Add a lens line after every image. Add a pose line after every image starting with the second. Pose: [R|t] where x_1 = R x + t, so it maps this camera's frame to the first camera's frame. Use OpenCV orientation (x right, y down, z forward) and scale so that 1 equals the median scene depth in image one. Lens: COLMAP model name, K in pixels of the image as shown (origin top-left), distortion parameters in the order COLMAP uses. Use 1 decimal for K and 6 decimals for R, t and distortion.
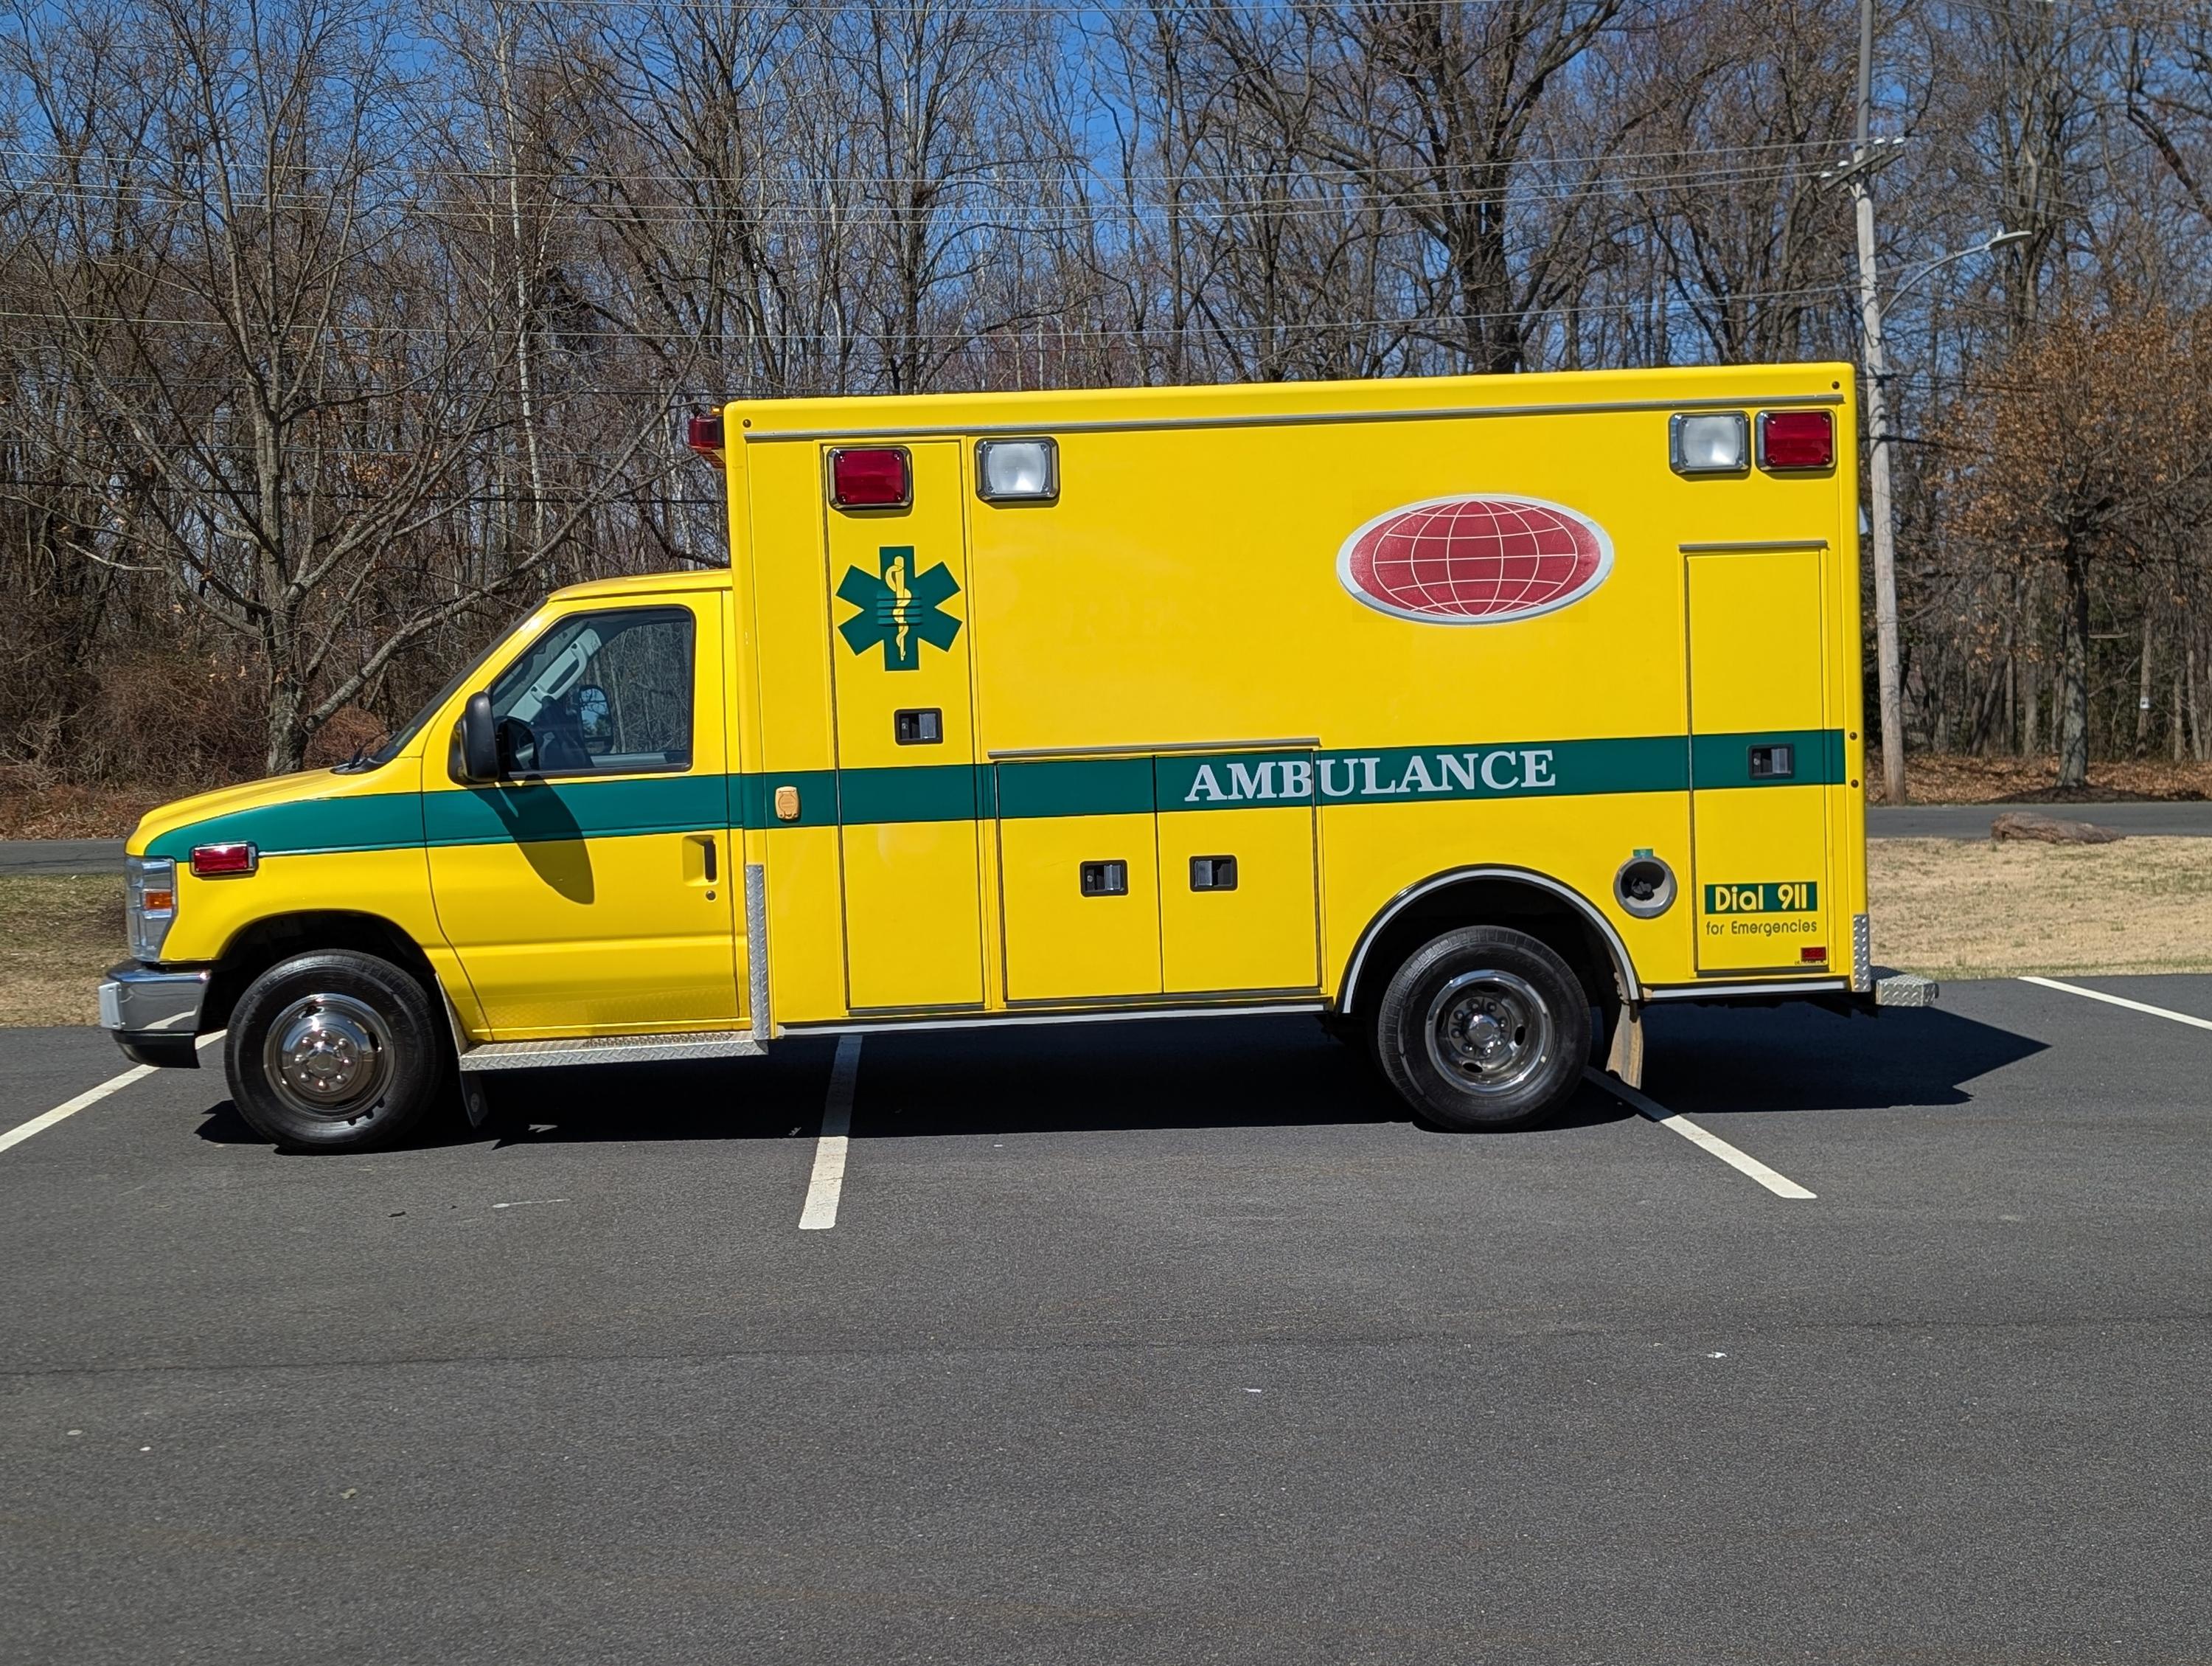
lens RADIAL K [[2436.9, 0, 1106.0], [0, 2436.9, 833.0], [0, 0, 1]] dist [0.215814, -0.546062]
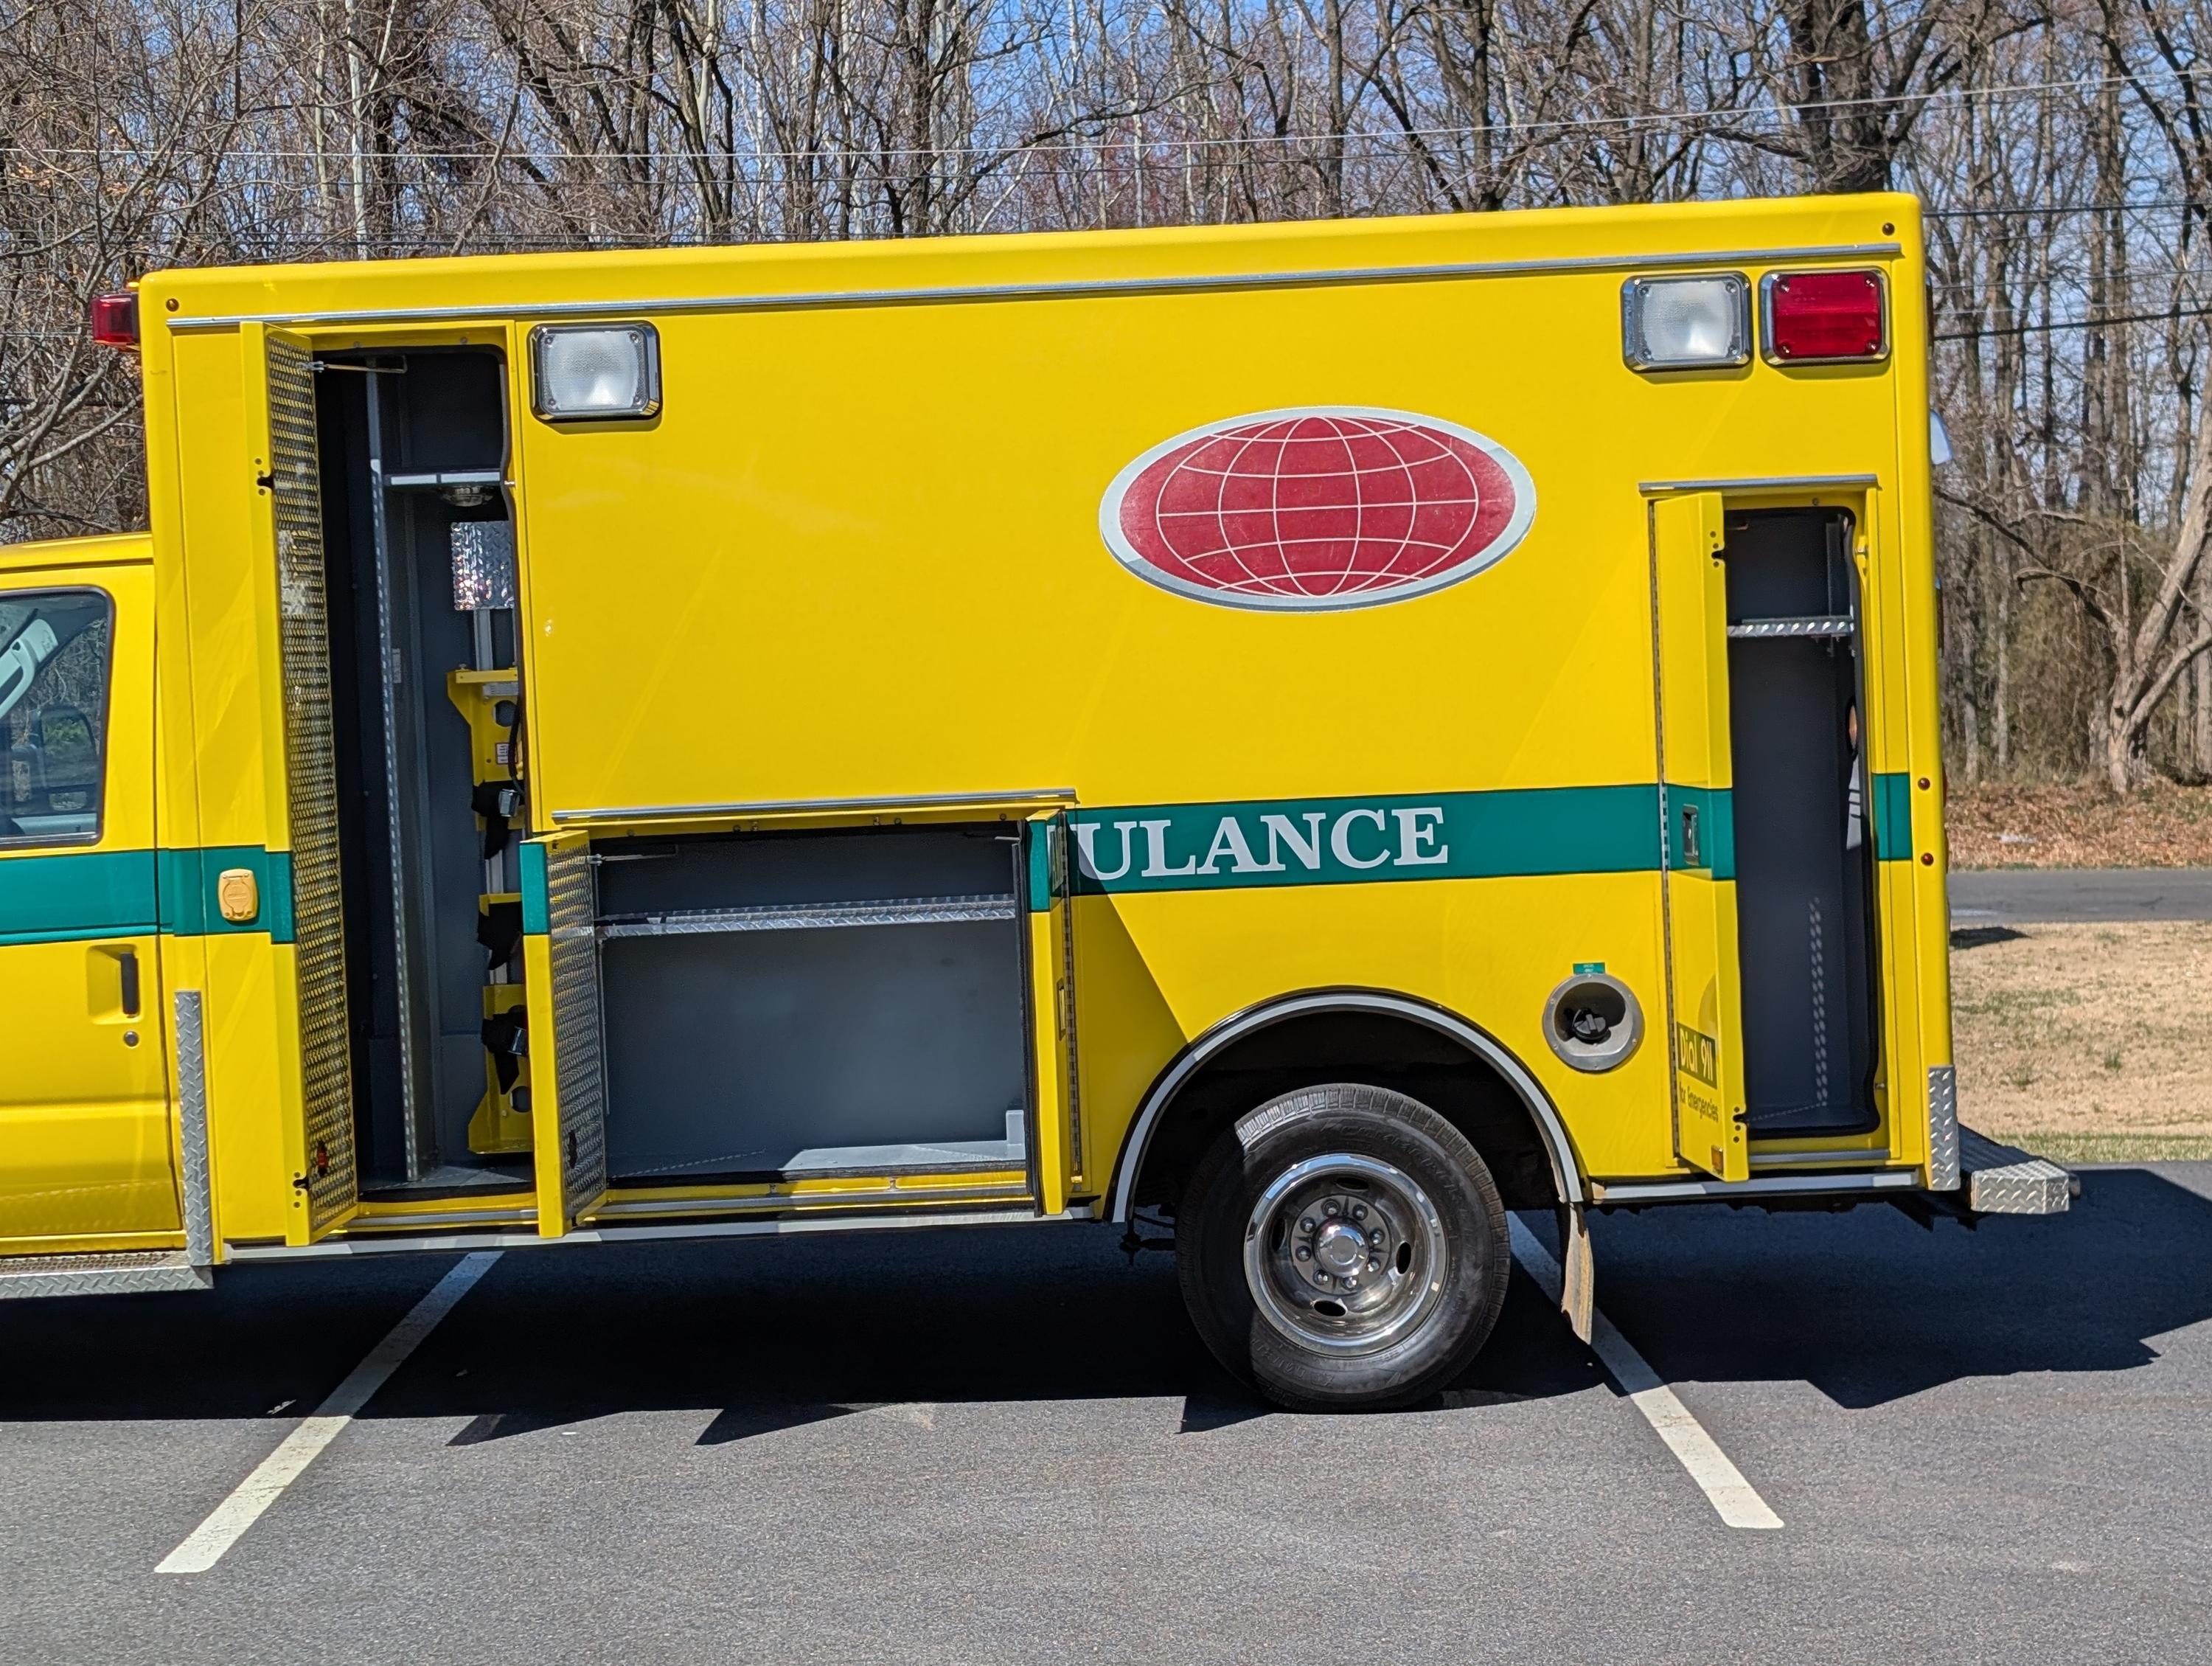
lens RADIAL K [[3722.2, 0, 1071.6], [0, 3722.2, 833.4], [0, 0, 1]] dist [0.269988, -1.213177]
pose [[0.998339, -0.003474, -0.057514, 0.141847], [0.002458, 0.999840, -0.017728, -0.010171], [0.057566, 0.017557, 0.998187, 0.031027]]
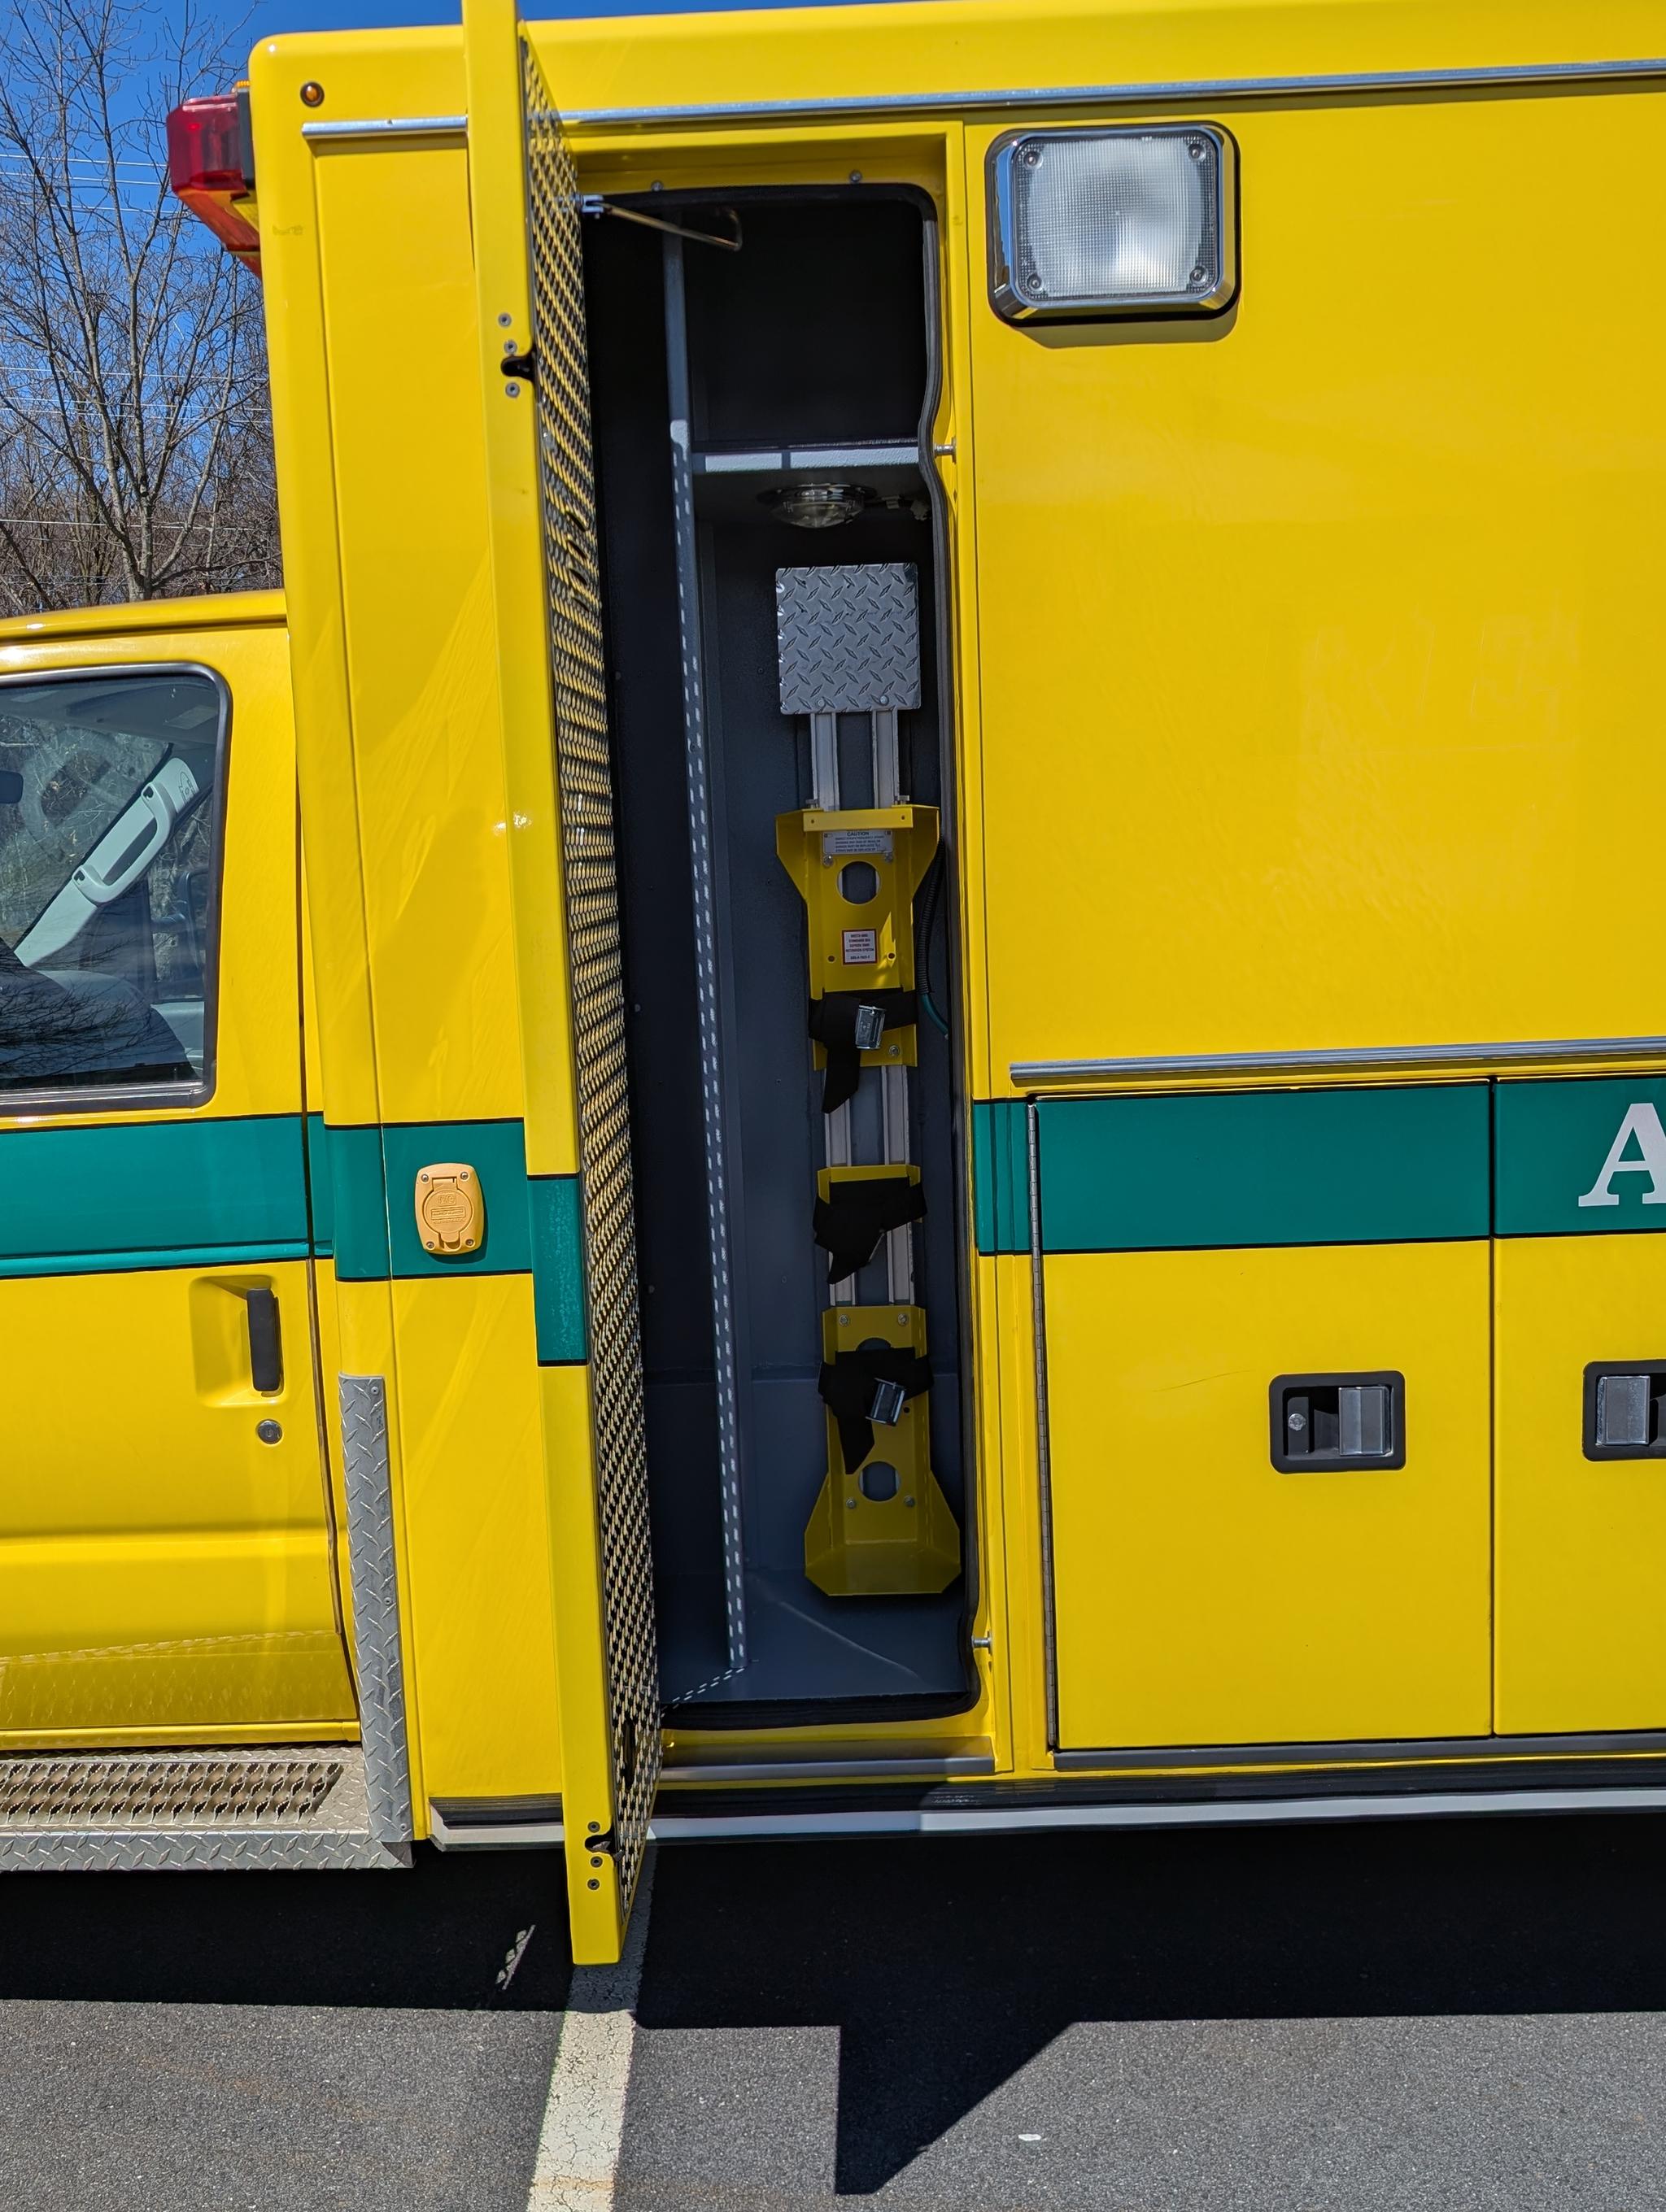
lens RADIAL K [[1971.4, 0, 833.0], [0, 1971.4, 1106.0], [0, 0, 1]] dist [0.024903, -0.000692]
pose [[0.998159, 0.006080, -0.060341, -0.056474], [-0.002083, 0.997812, 0.066082, -0.045577], [0.060610, -0.065834, 0.995988, 0.709458]]
